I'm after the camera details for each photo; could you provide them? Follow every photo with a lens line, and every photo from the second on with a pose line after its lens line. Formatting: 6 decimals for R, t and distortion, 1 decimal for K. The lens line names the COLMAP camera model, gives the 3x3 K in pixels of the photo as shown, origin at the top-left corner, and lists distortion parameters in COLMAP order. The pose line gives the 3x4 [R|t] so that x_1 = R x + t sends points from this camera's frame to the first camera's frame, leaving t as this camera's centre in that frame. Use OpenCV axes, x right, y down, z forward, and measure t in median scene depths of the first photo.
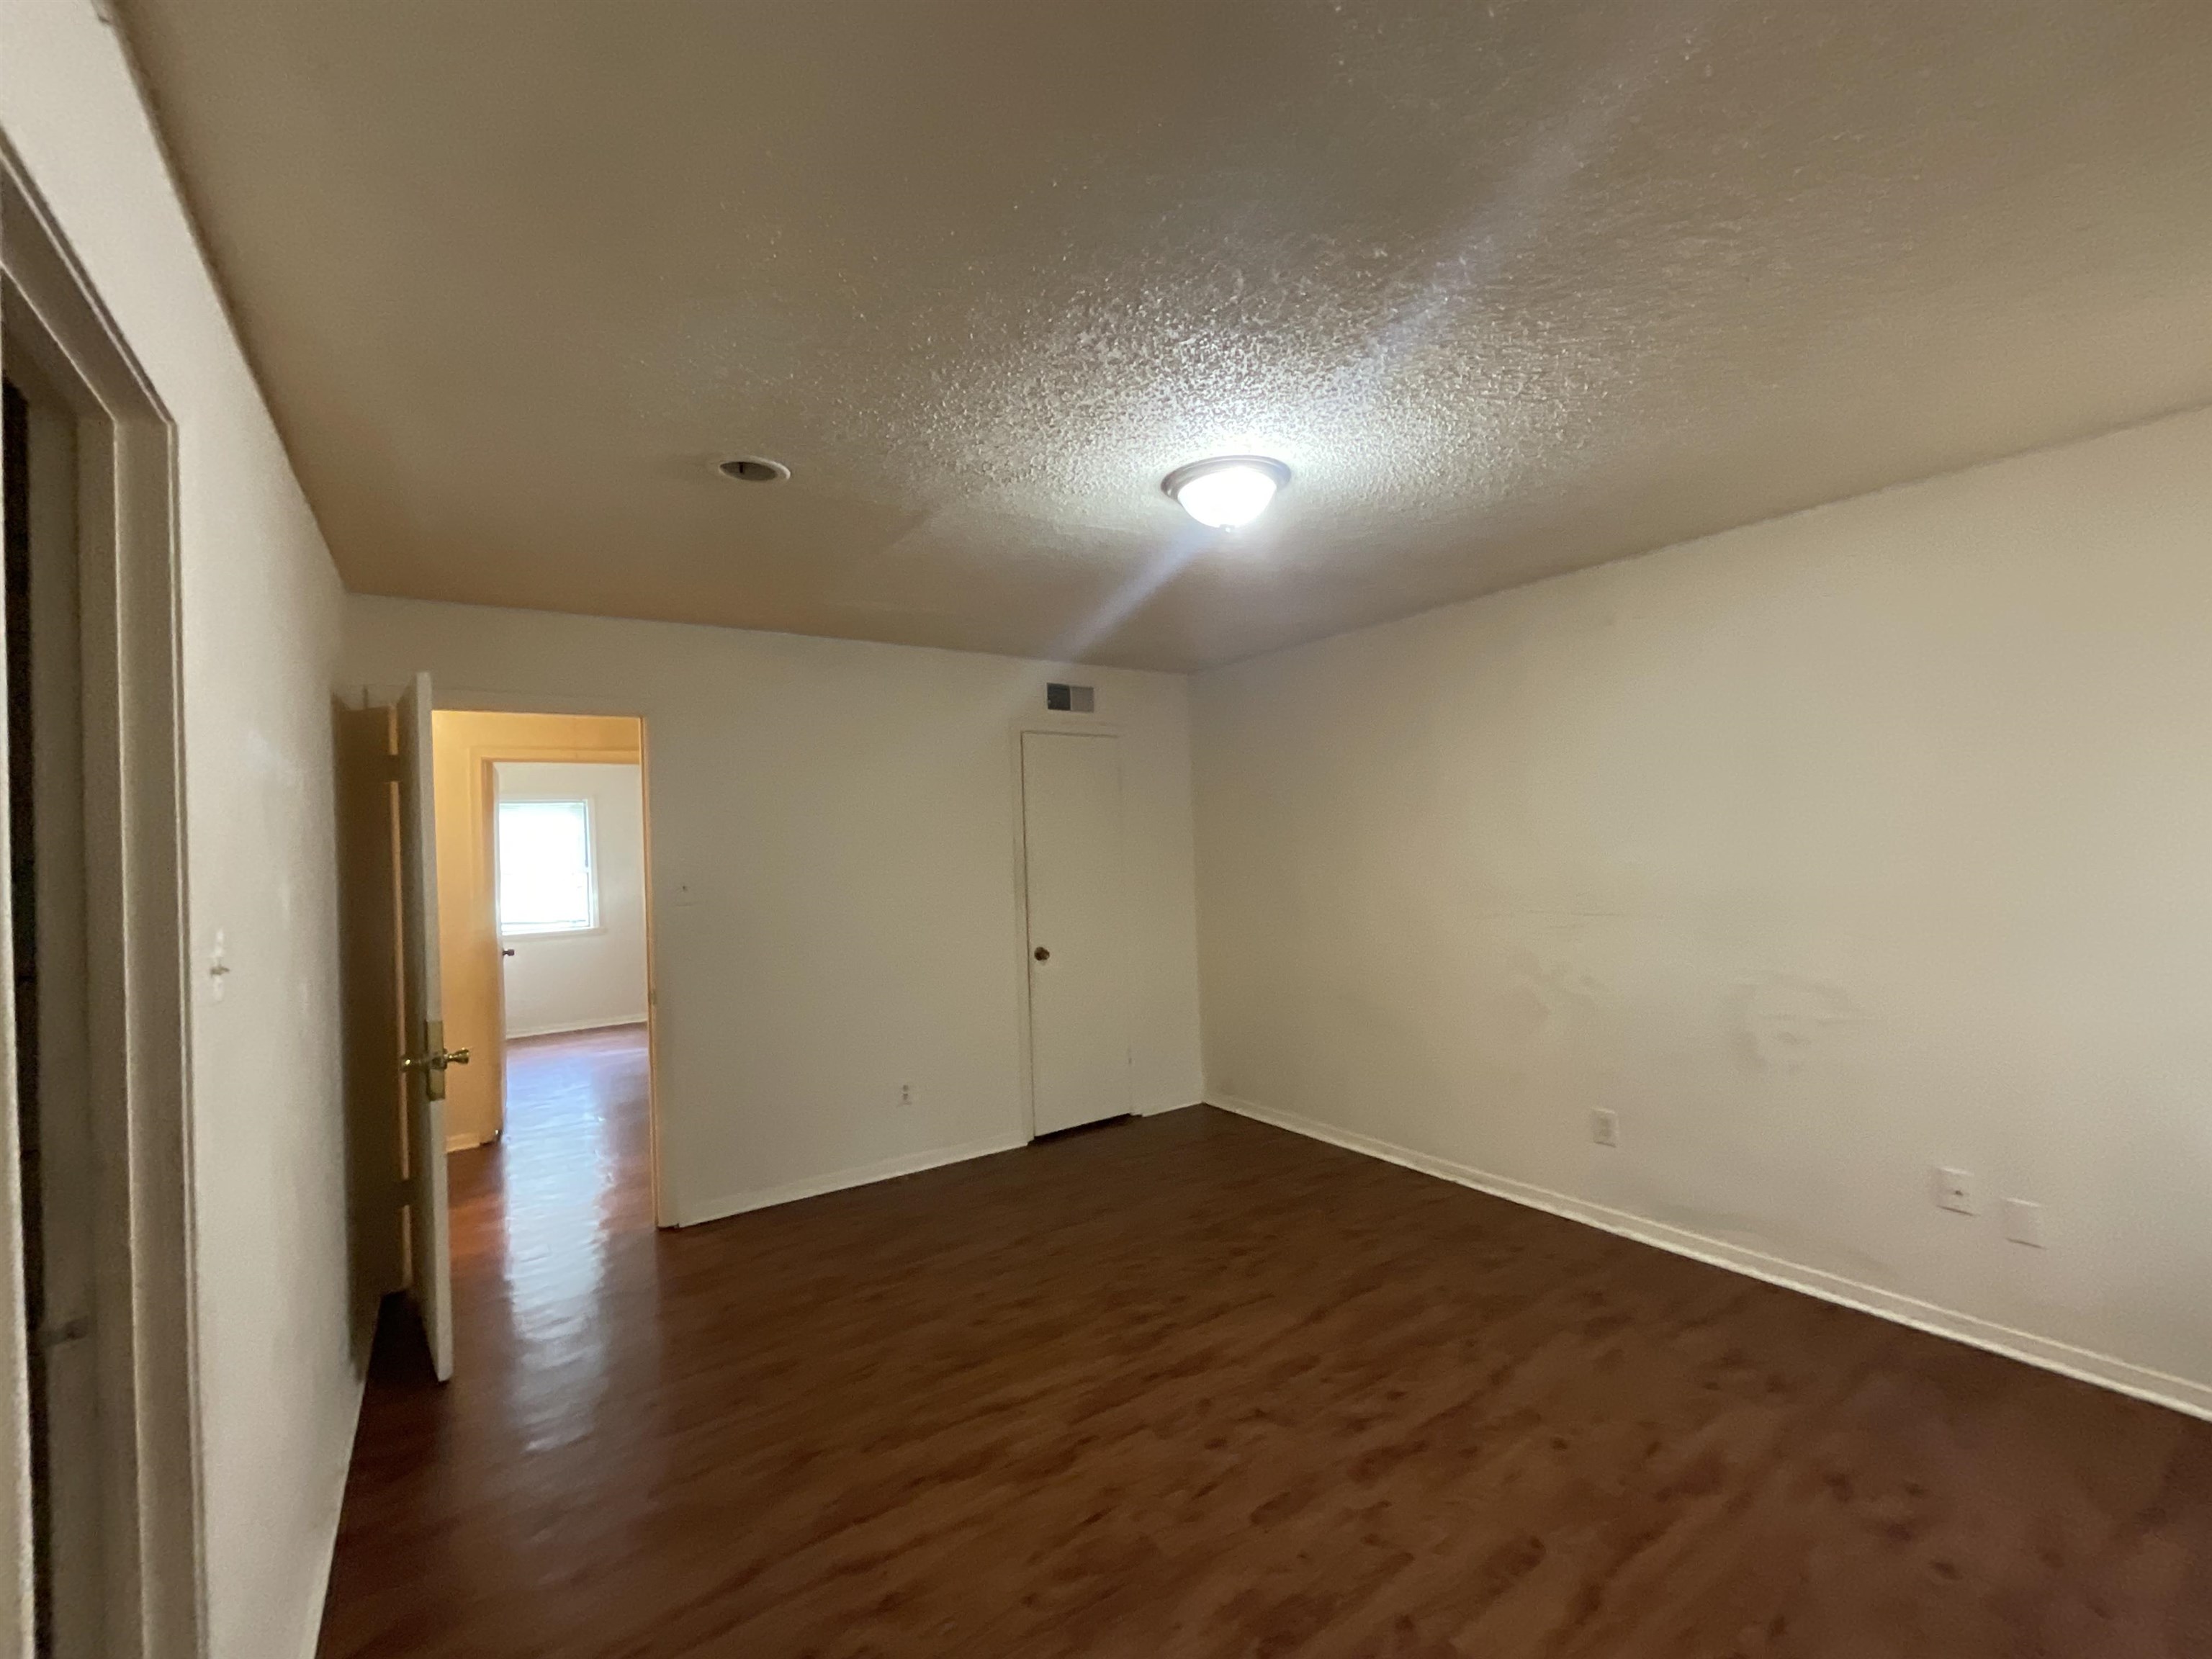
lens RADIAL K [[945.4, 0, 1107.1], [0, 945.4, 832.5], [0, 0, 1]] dist [-0.015912, 0.014211]
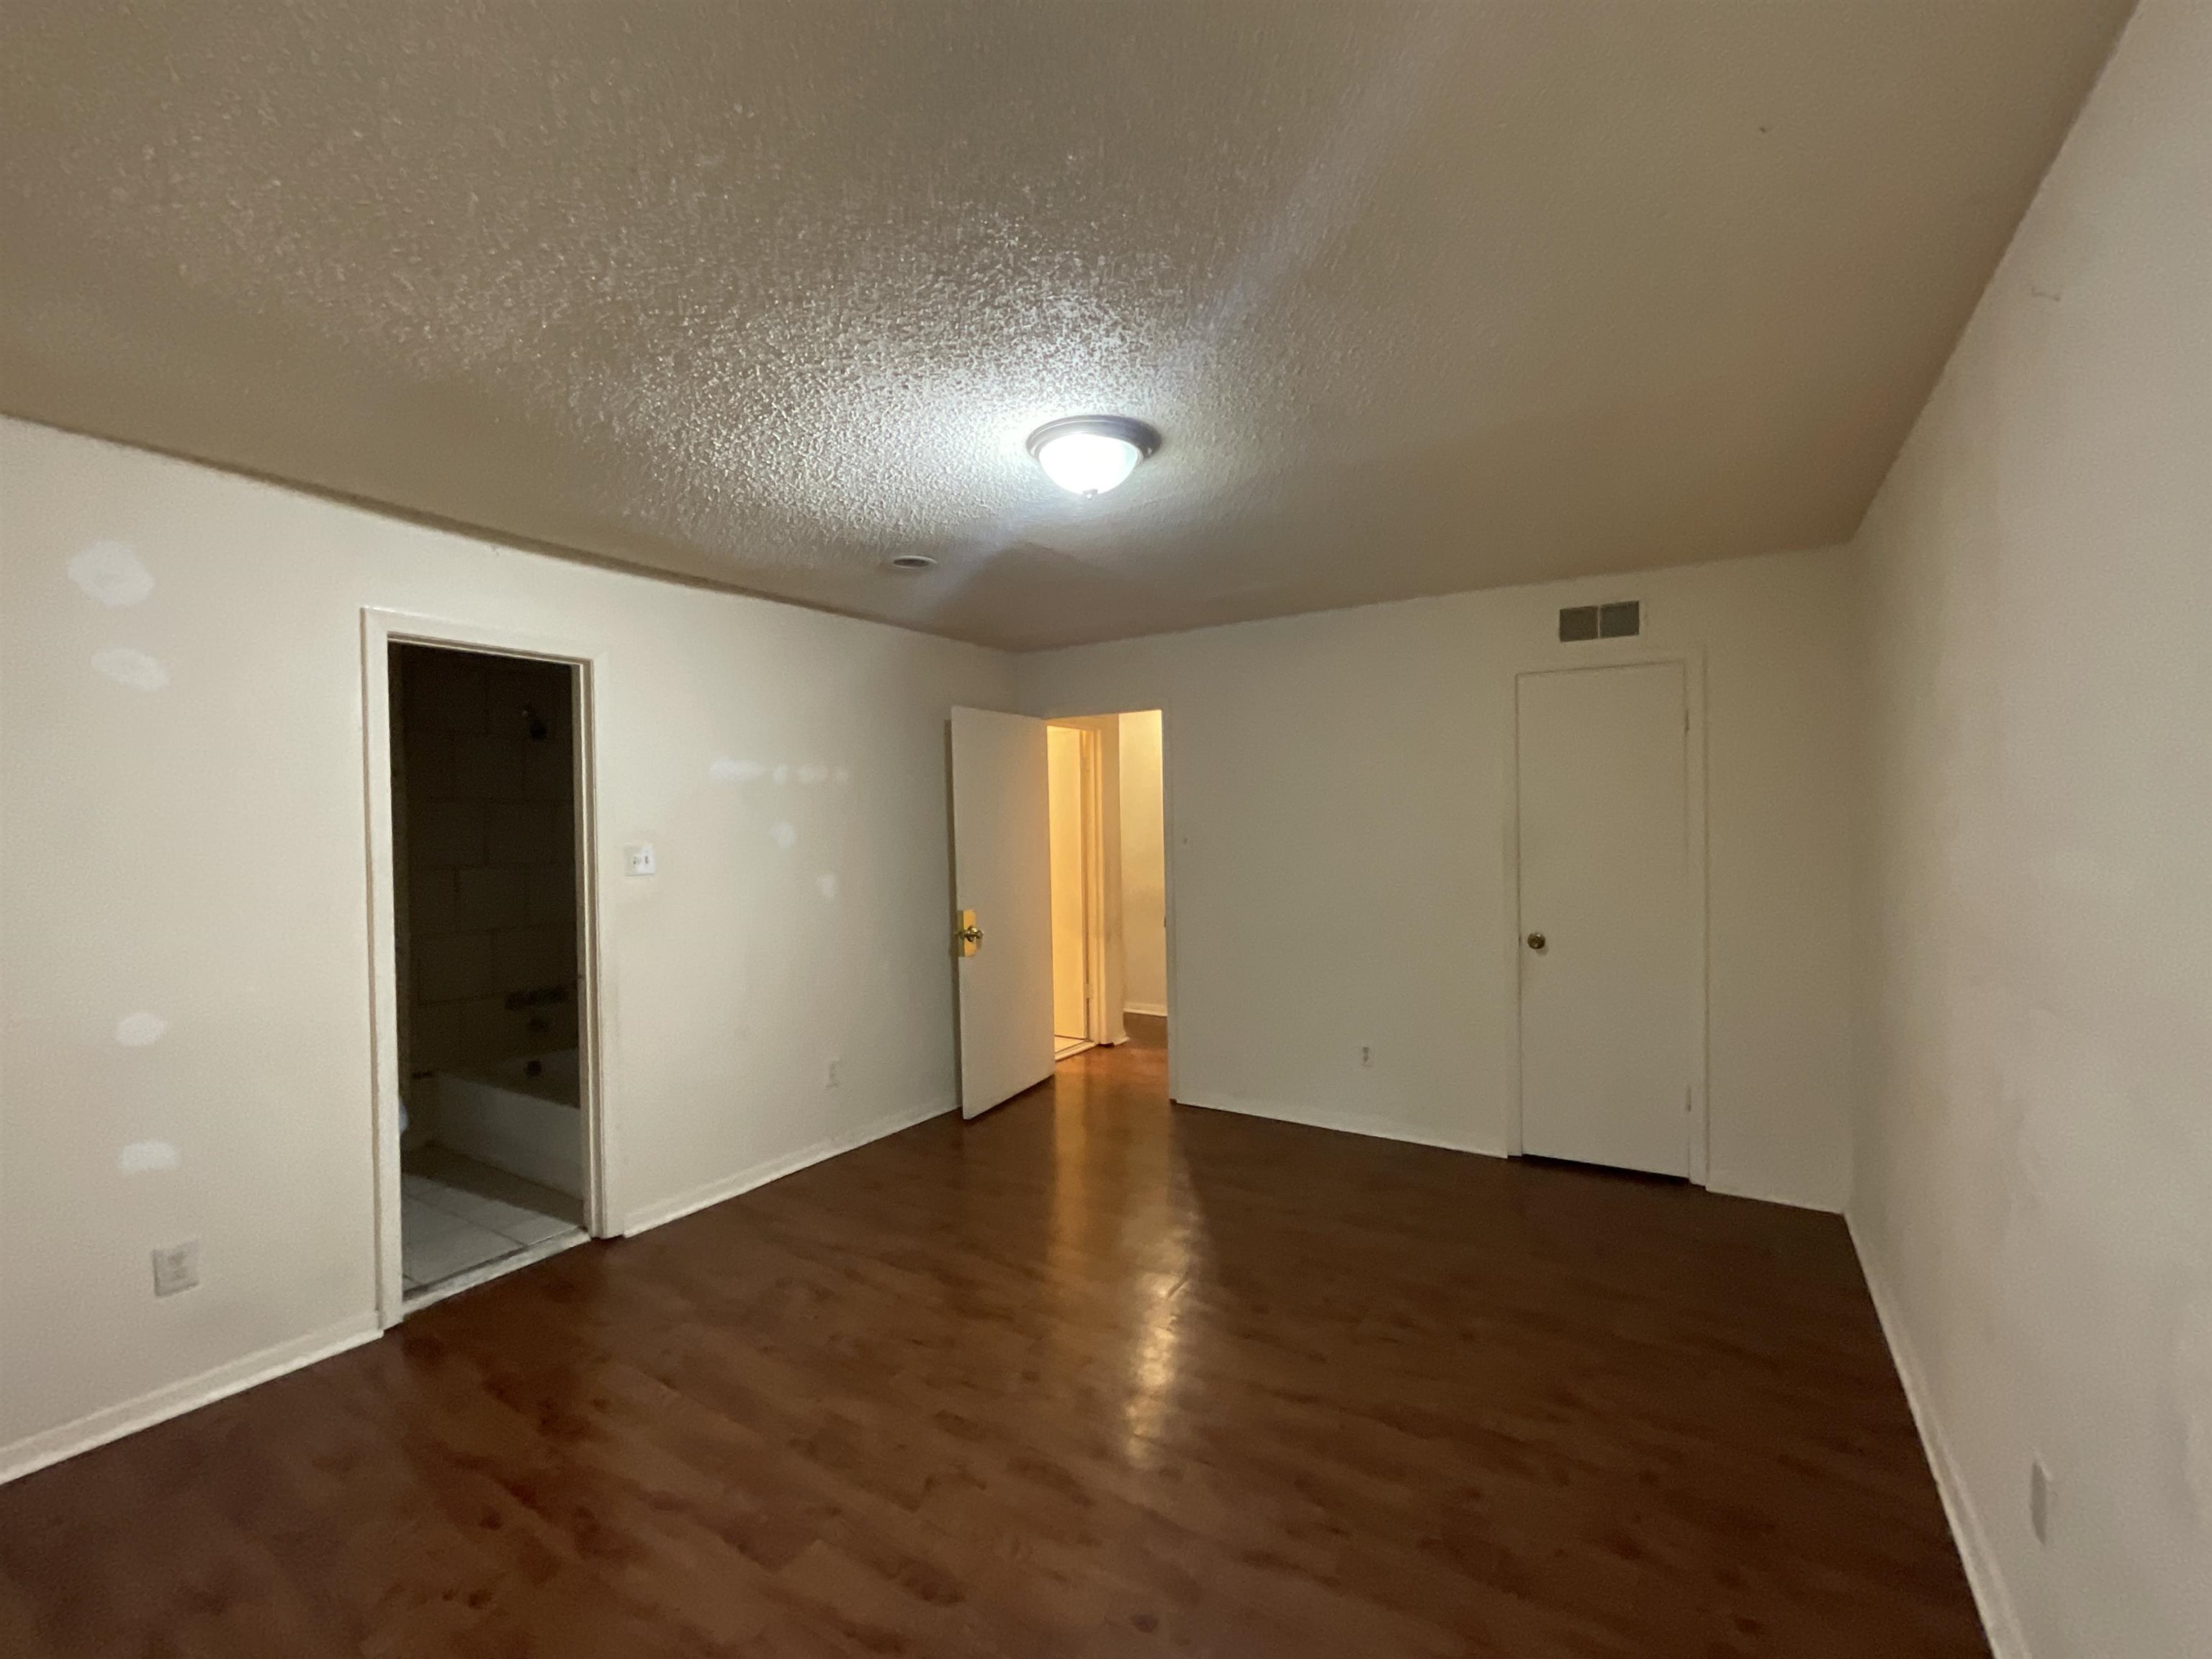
lens RADIAL K [[945.4, 0, 1107.1], [0, 945.4, 832.5], [0, 0, 1]] dist [-0.015912, 0.014211]
pose [[0.388907, 0.038761, -0.920461, 0.976959], [0.013302, 0.998774, 0.047679, -0.022172], [0.921181, -0.030787, 0.387914, 0.592541]]
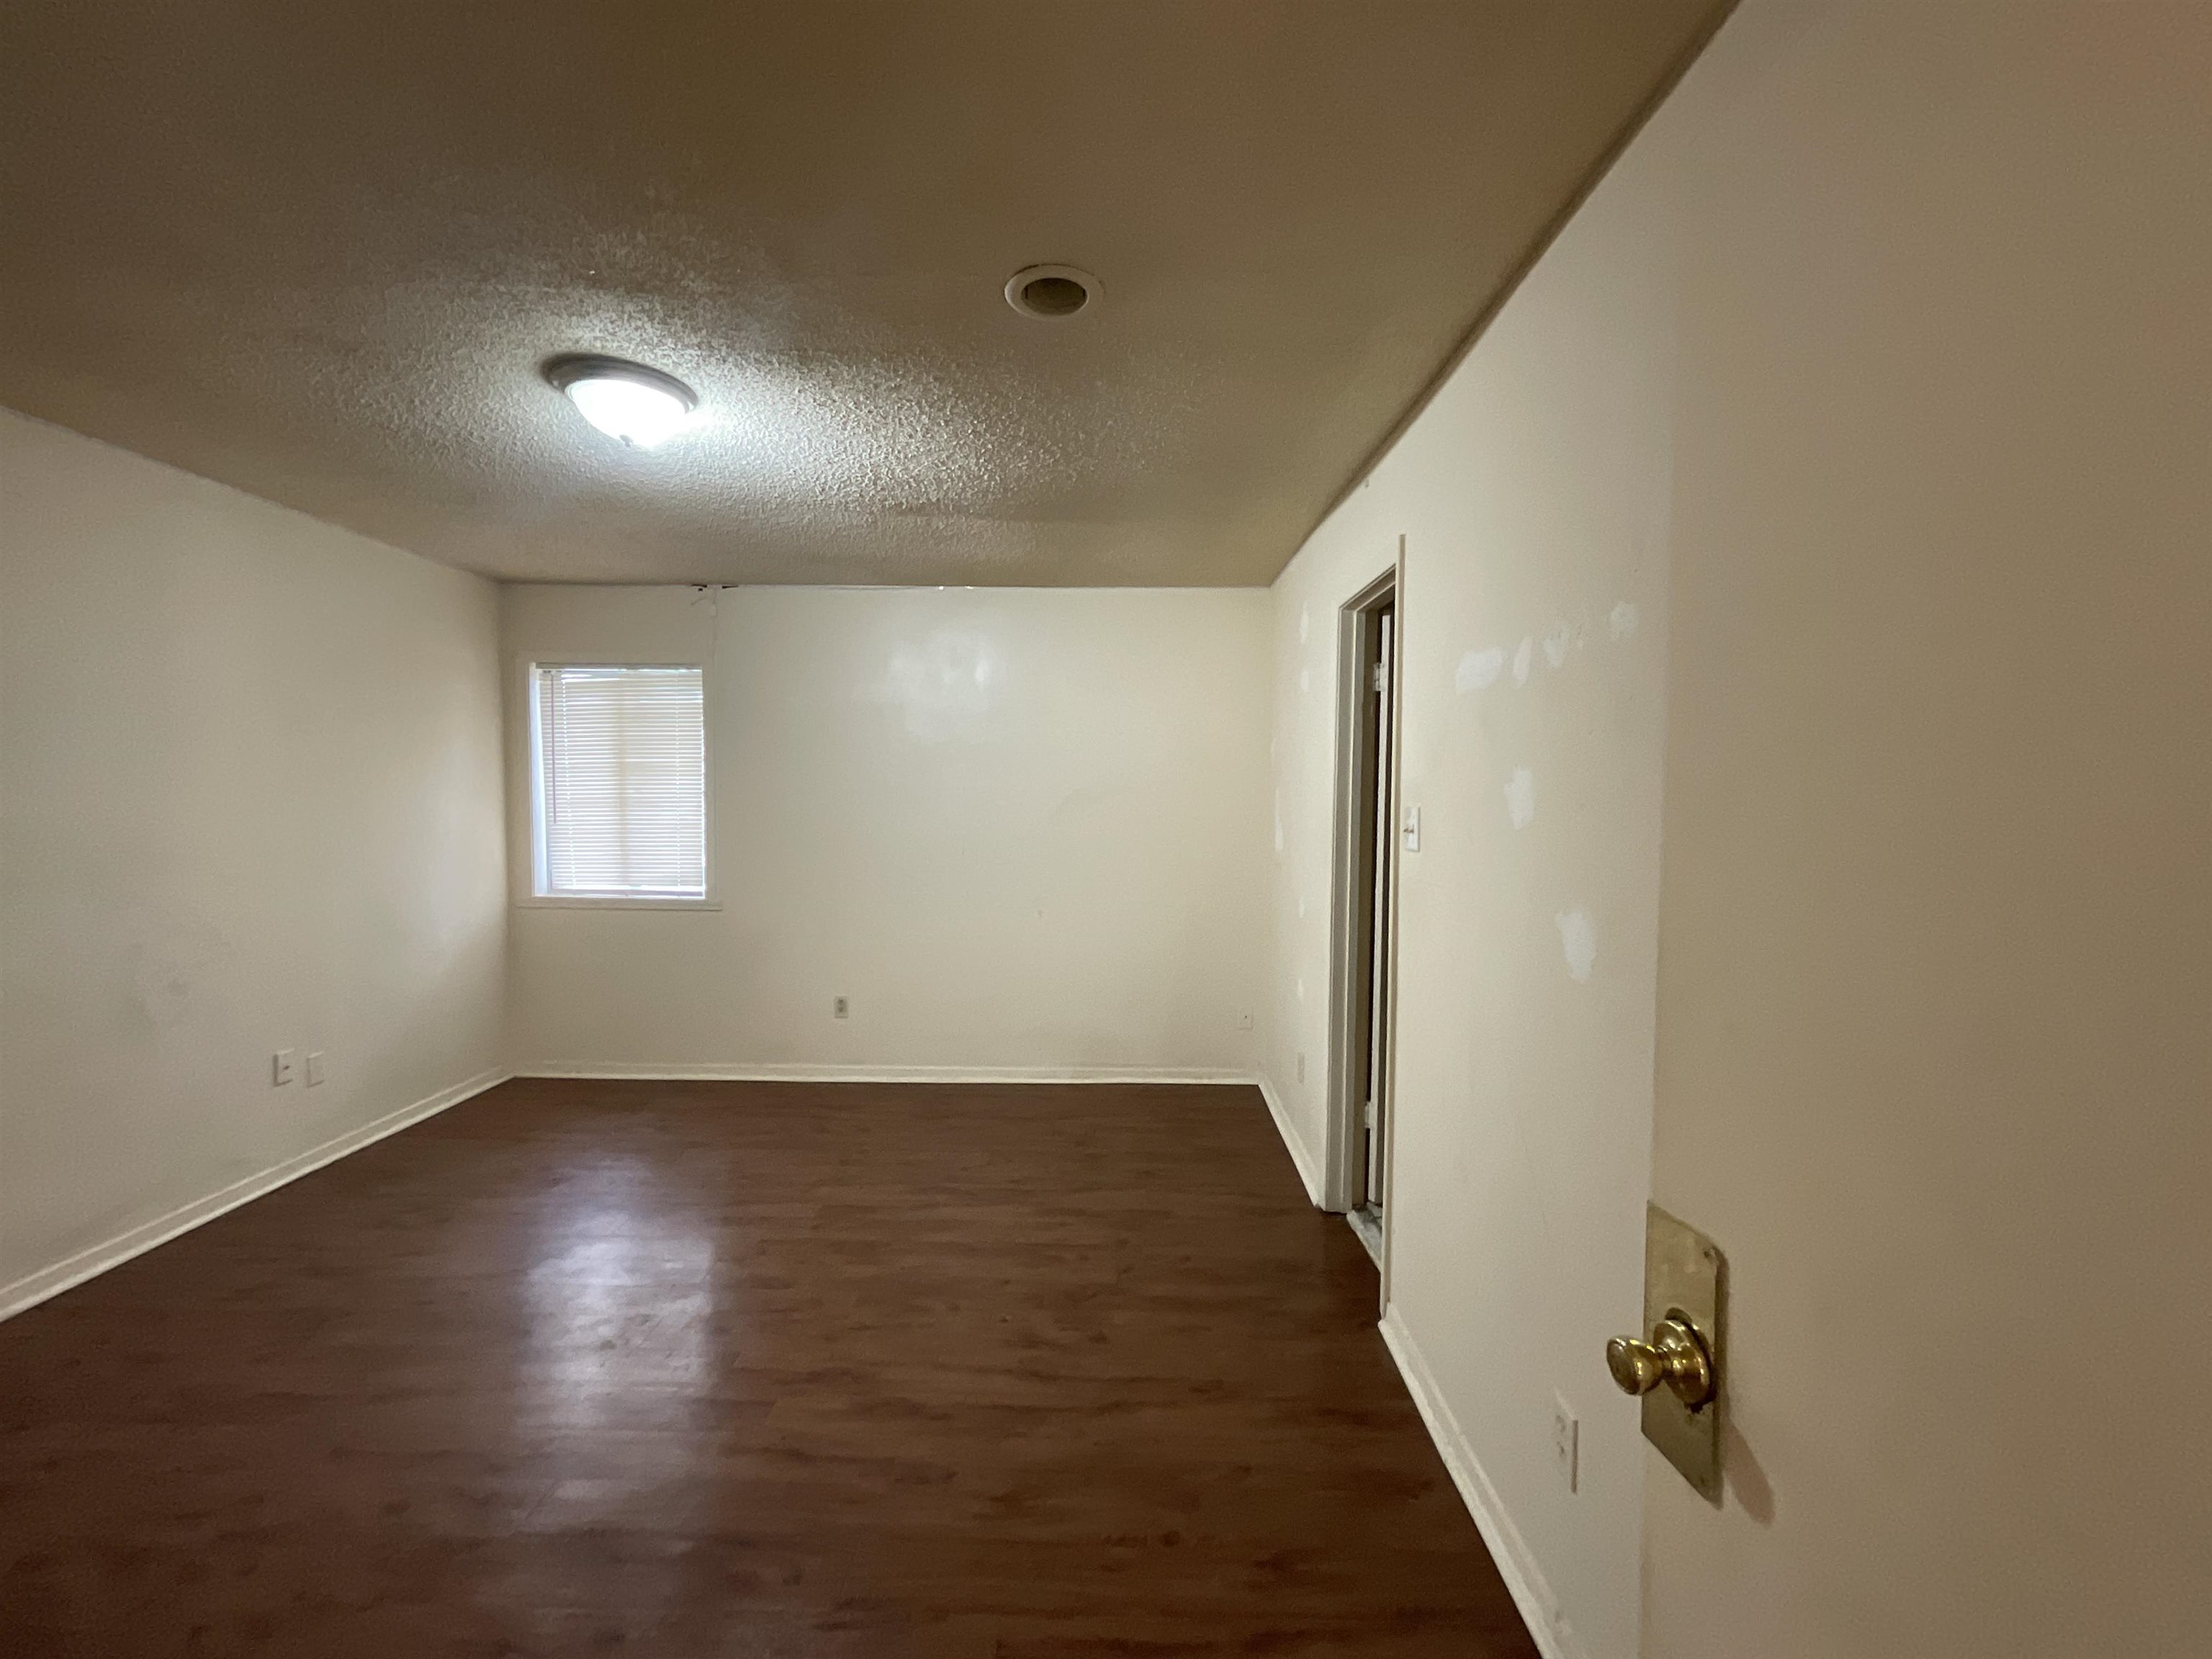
lens RADIAL K [[945.4, 0, 1107.1], [0, 945.4, 832.5], [0, 0, 1]] dist [-0.015912, 0.014211]
pose [[-0.820394, 0.003313, 0.571788, -0.755459], [0.013131, 0.999829, 0.013047, 0.058604], [-0.571647, 0.018212, -0.820297, 1.412017]]
